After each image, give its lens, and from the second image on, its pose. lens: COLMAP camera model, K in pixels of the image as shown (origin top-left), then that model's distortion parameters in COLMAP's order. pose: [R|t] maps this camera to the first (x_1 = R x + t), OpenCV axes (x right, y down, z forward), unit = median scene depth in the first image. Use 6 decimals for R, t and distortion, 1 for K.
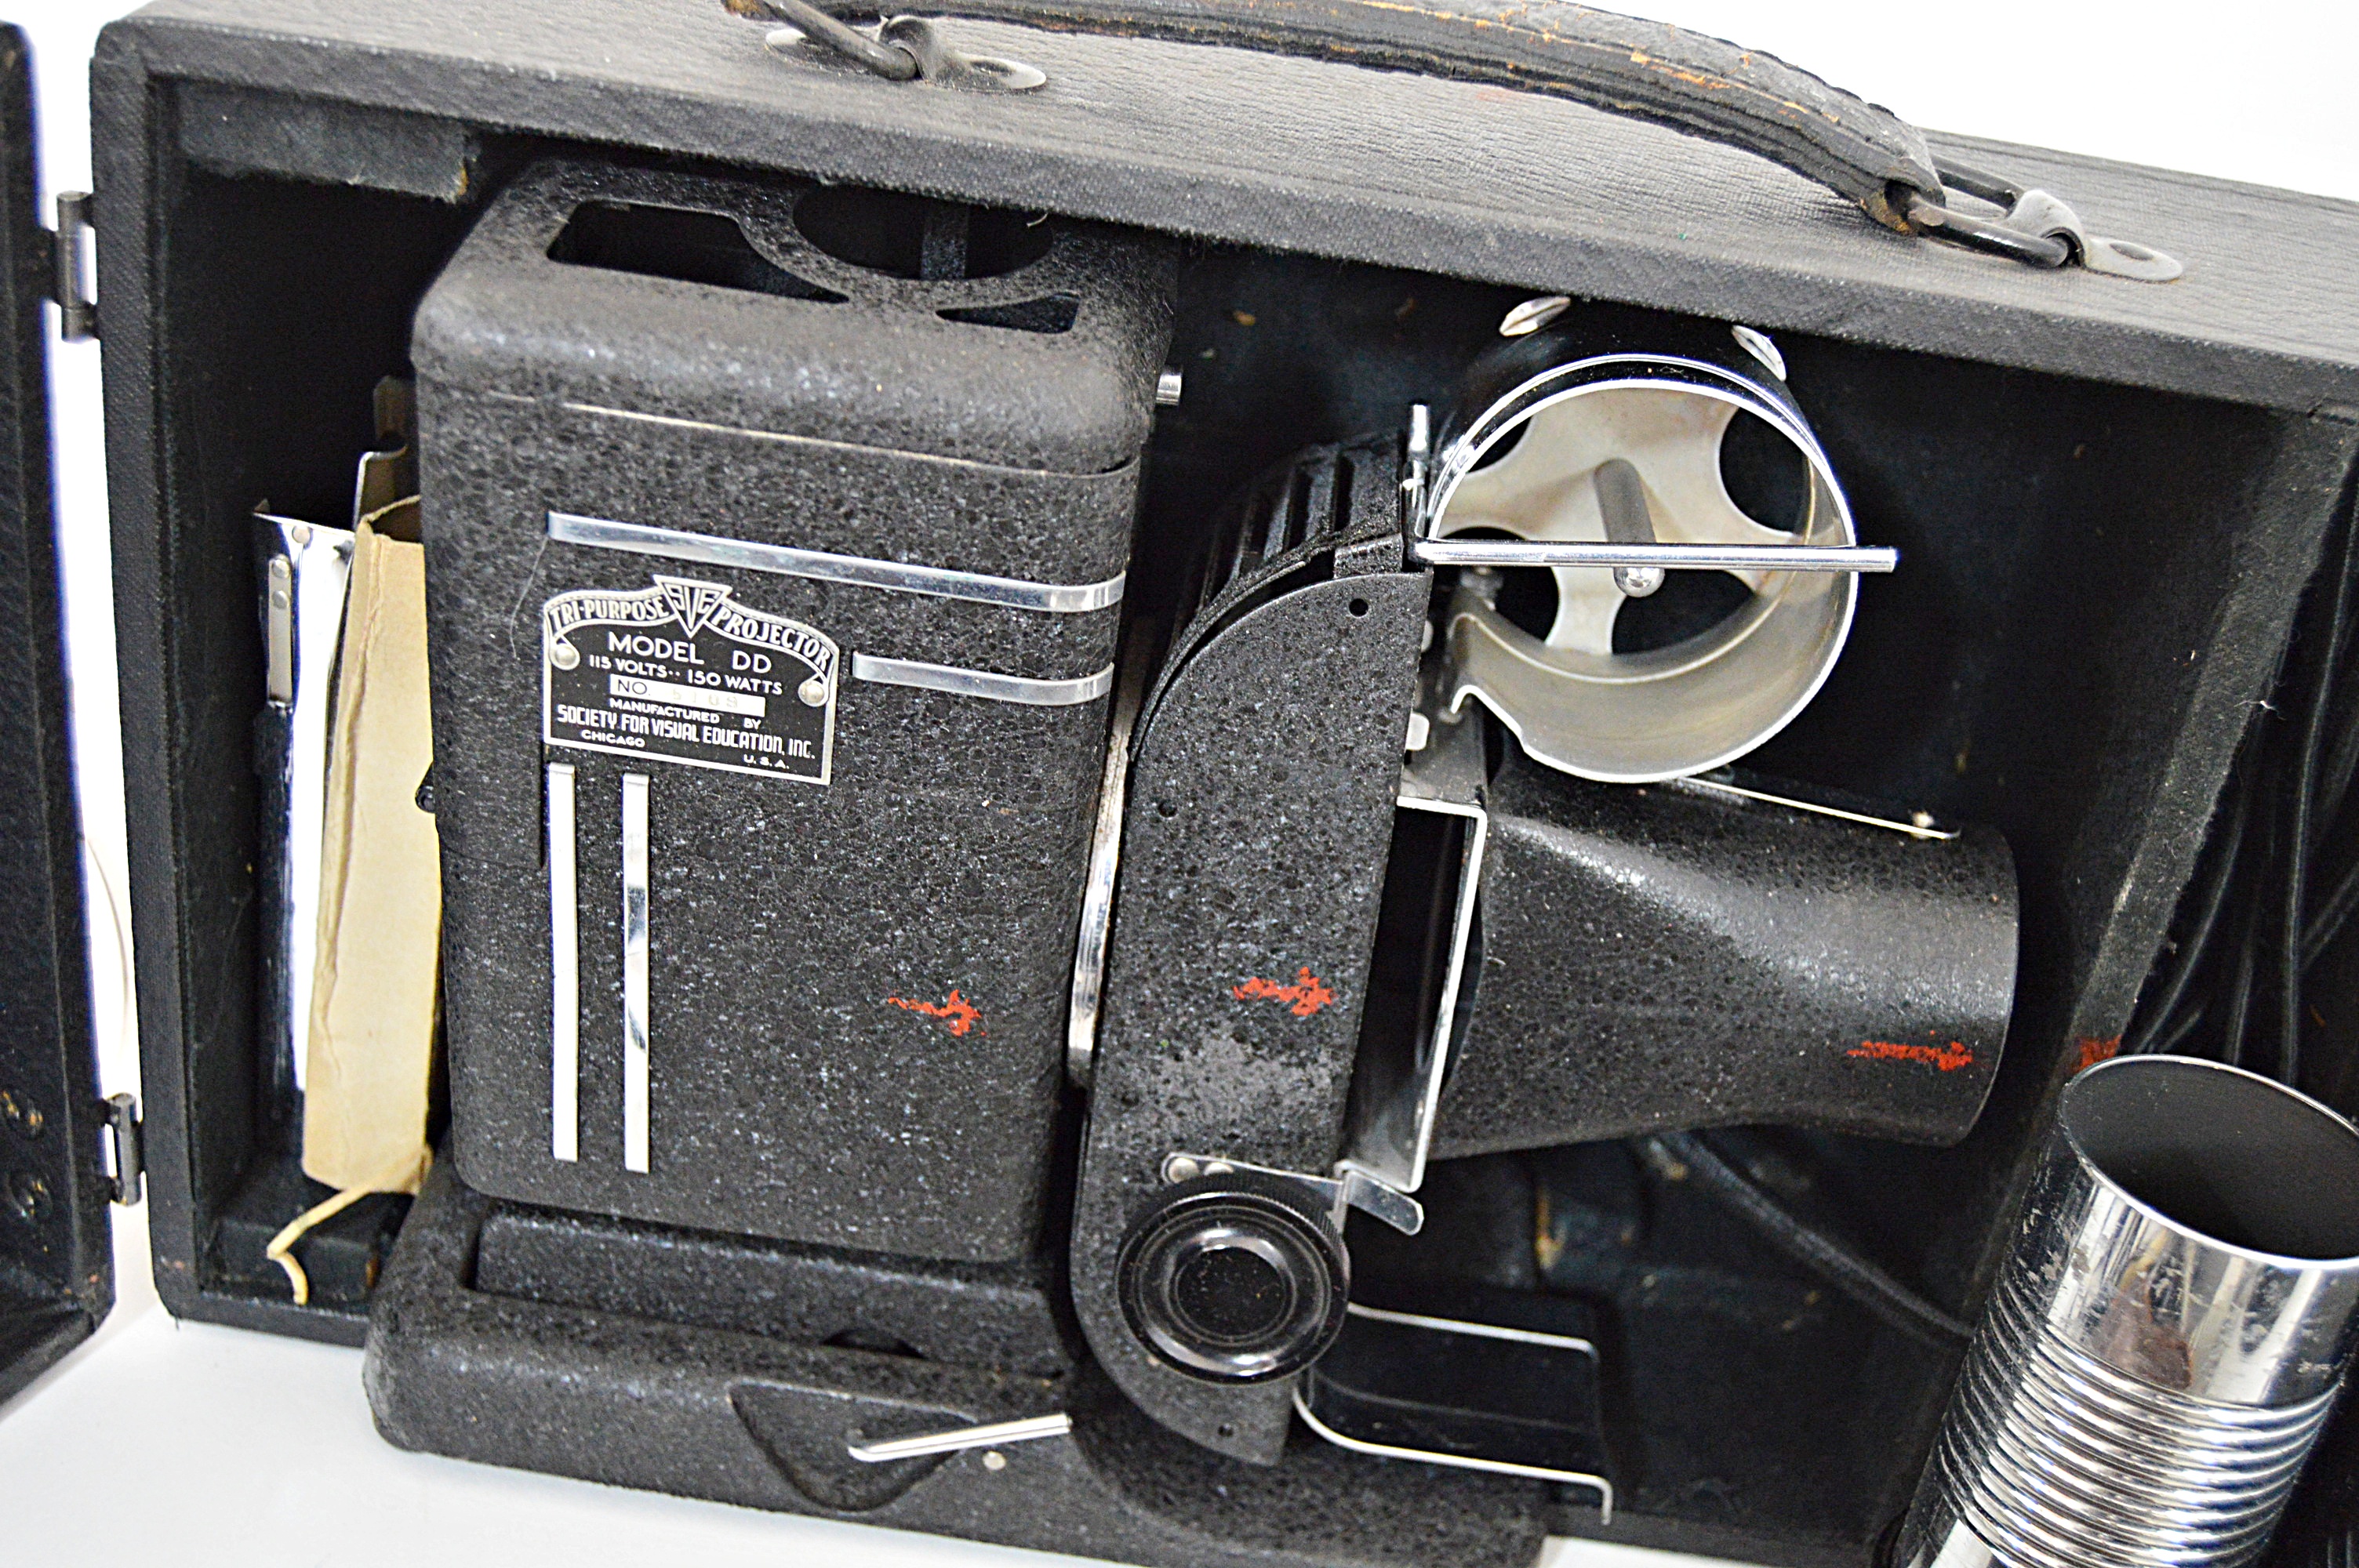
lens RADIAL K [[2613.7, 0, 1179.5], [0, 2613.7, 784.0], [0, 0, 1]] dist [-0.033893, 0.001071]
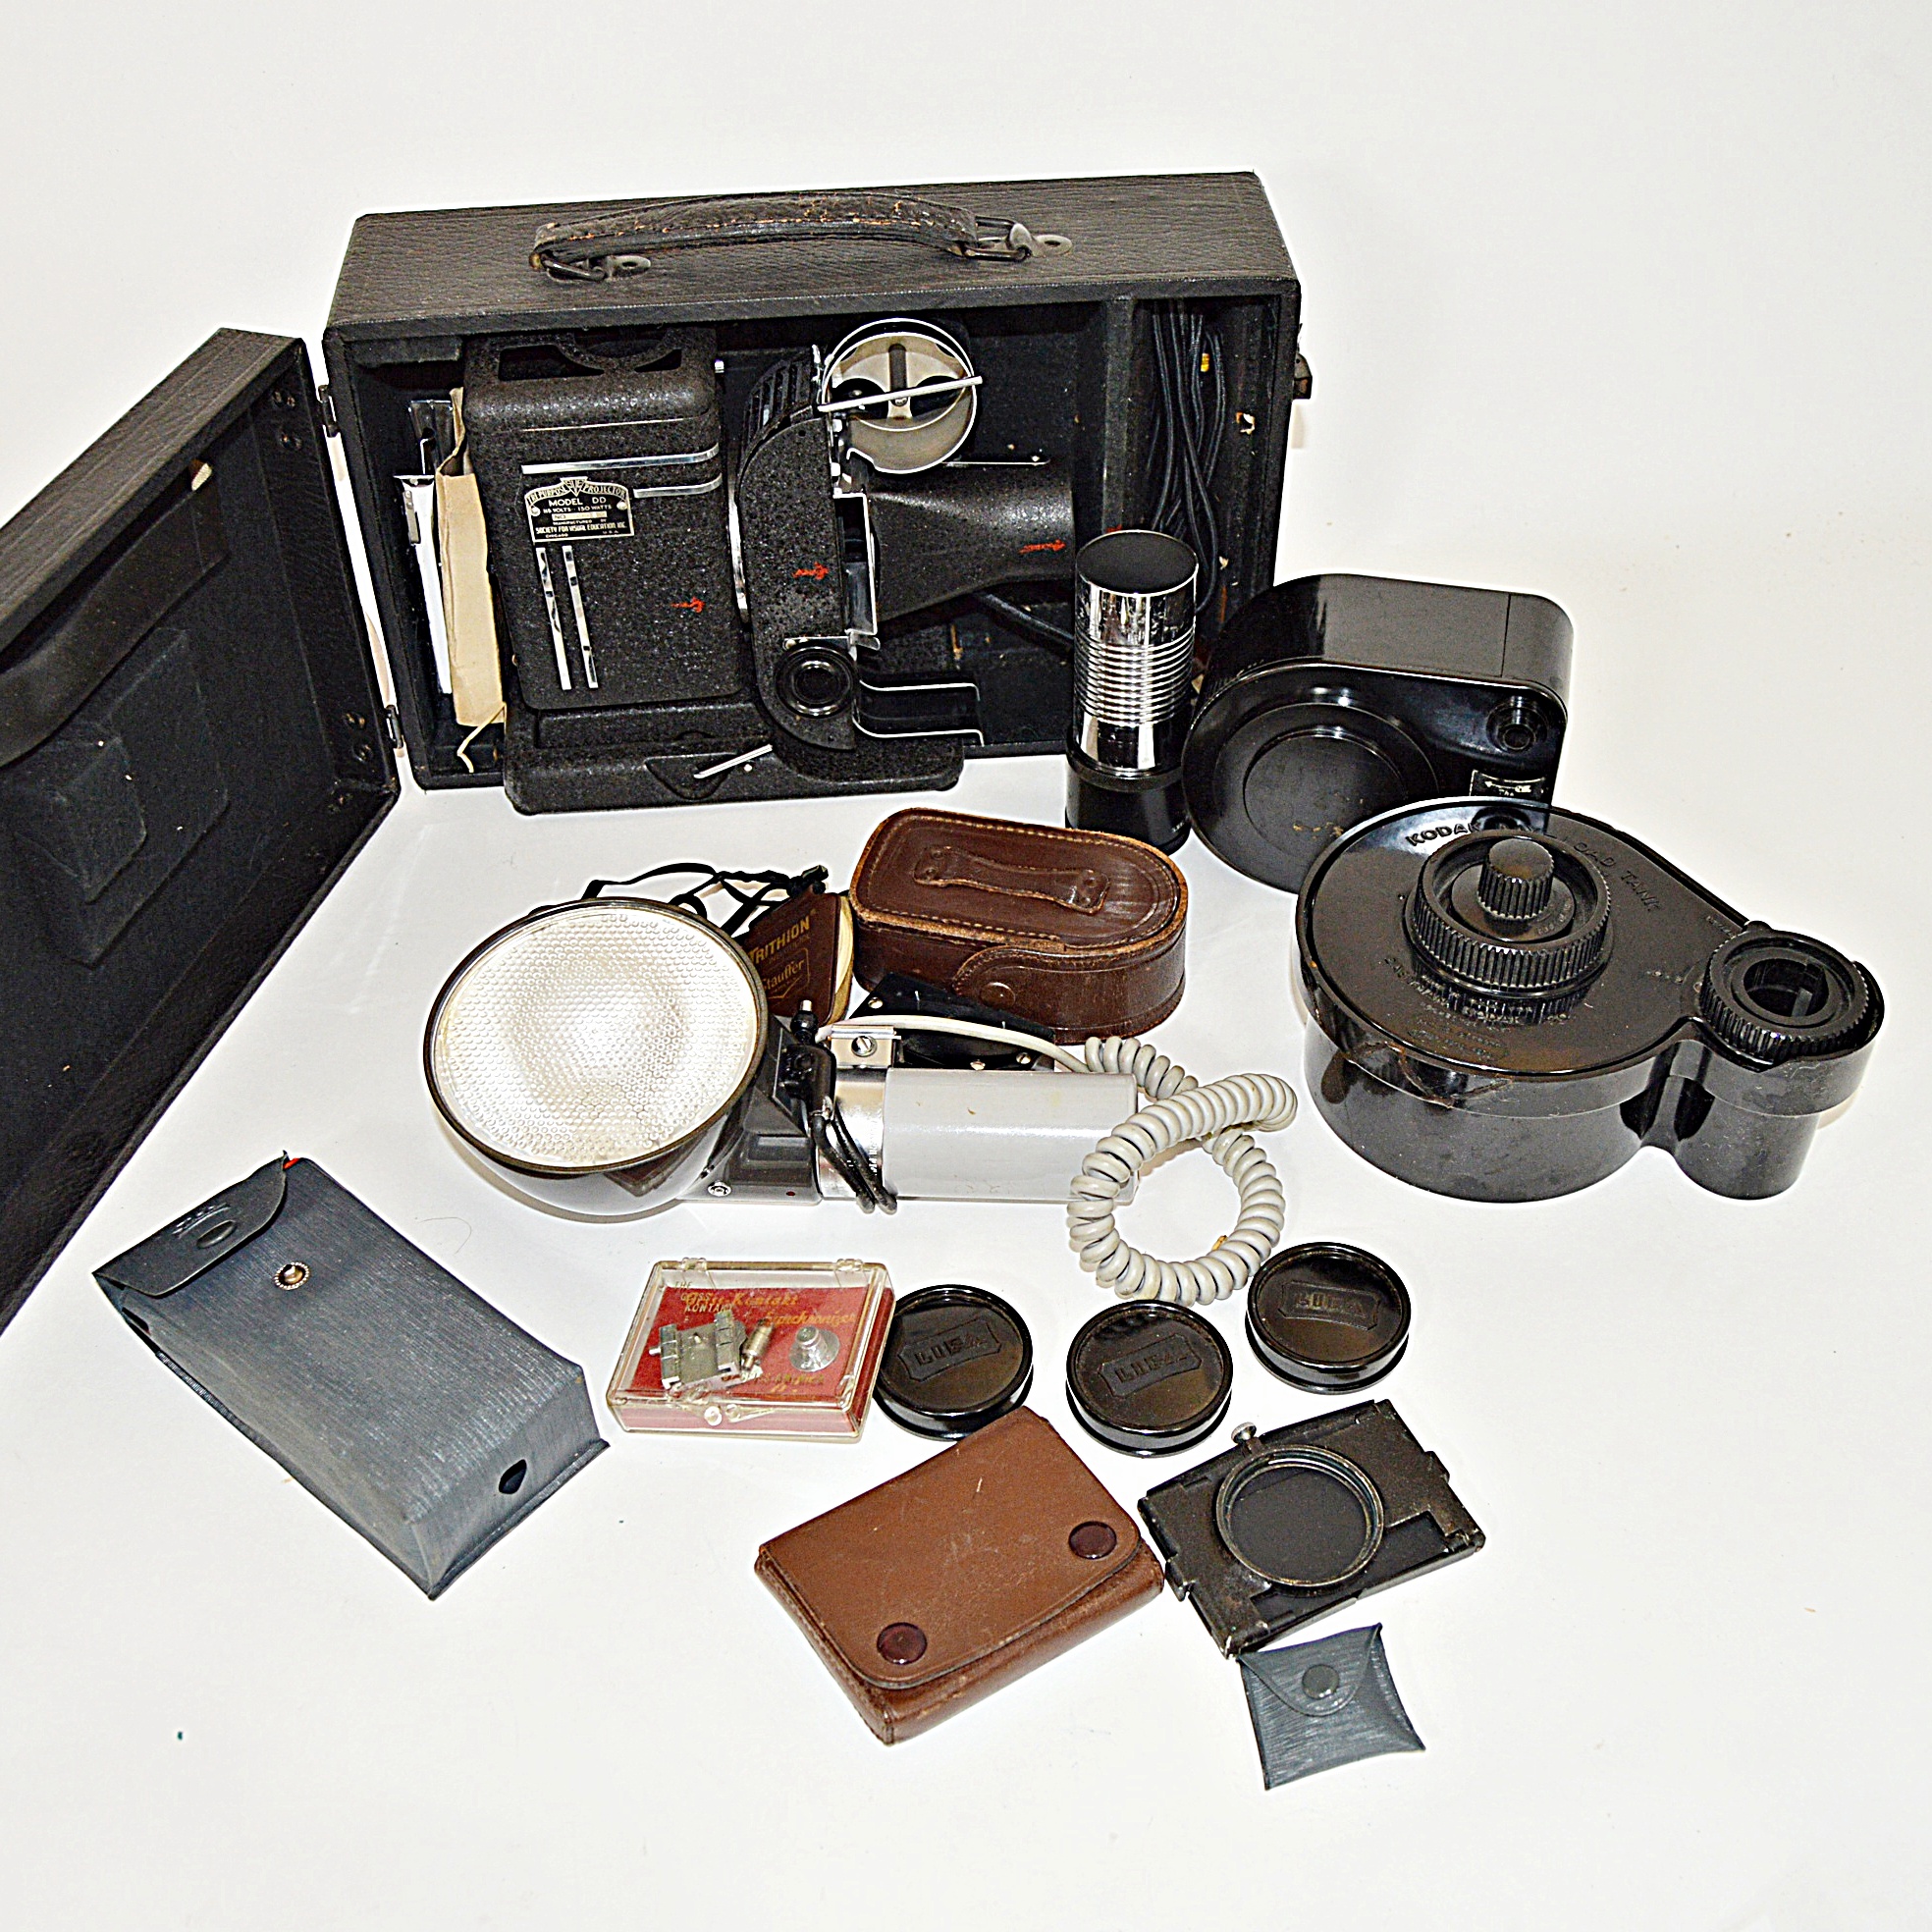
lens RADIAL K [[2389.7, 0, 966.0], [0, 2389.7, 966.0], [0, 0, 1]] dist [-0.114286, -0.016467]
pose [[0.978483, -0.206104, -0.009604, 0.136793], [0.202212, 0.948671, 0.243175, -0.101846], [-0.041008, -0.239885, 0.969935, -1.512122]]
